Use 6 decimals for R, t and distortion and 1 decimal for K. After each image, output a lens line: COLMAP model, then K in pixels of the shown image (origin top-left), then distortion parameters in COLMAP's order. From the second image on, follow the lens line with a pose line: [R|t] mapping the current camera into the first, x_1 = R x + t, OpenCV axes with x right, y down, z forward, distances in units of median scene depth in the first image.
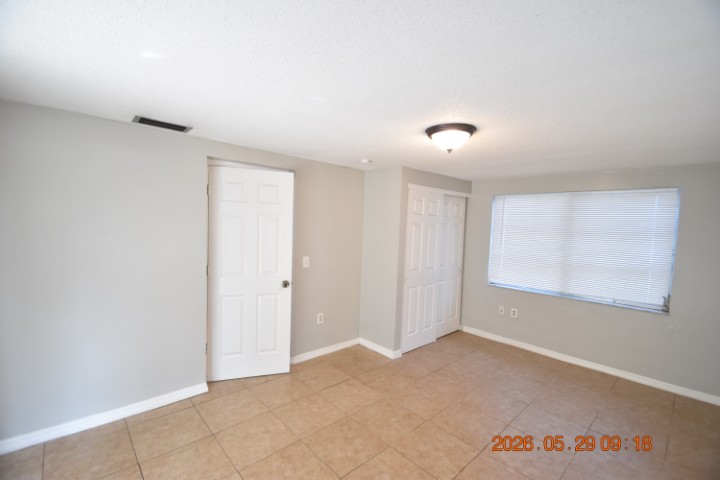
lens RADIAL K [[314.9, 0, 359.1], [0, 314.9, 243.1], [0, 0, 1]] dist [0.019939, -0.019941]
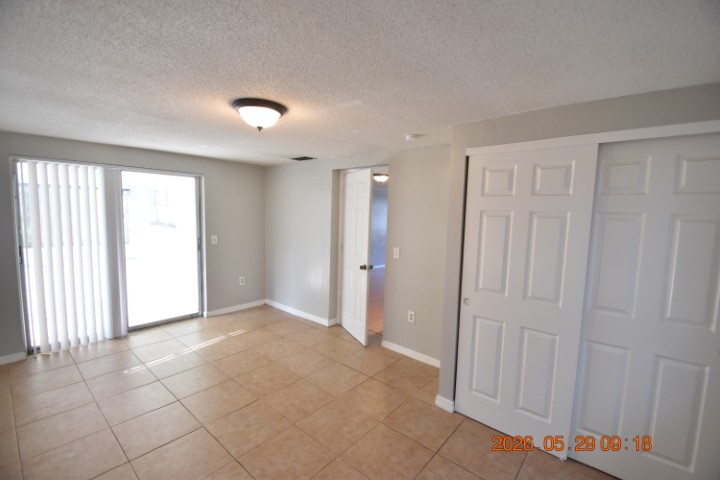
lens RADIAL K [[314.9, 0, 359.1], [0, 314.9, 243.1], [0, 0, 1]] dist [0.019939, -0.019941]
pose [[0.116007, 0.064097, -0.991178, 0.942010], [-0.086311, 0.994791, 0.054229, -0.018406], [0.989491, 0.079258, 0.120935, 0.881568]]
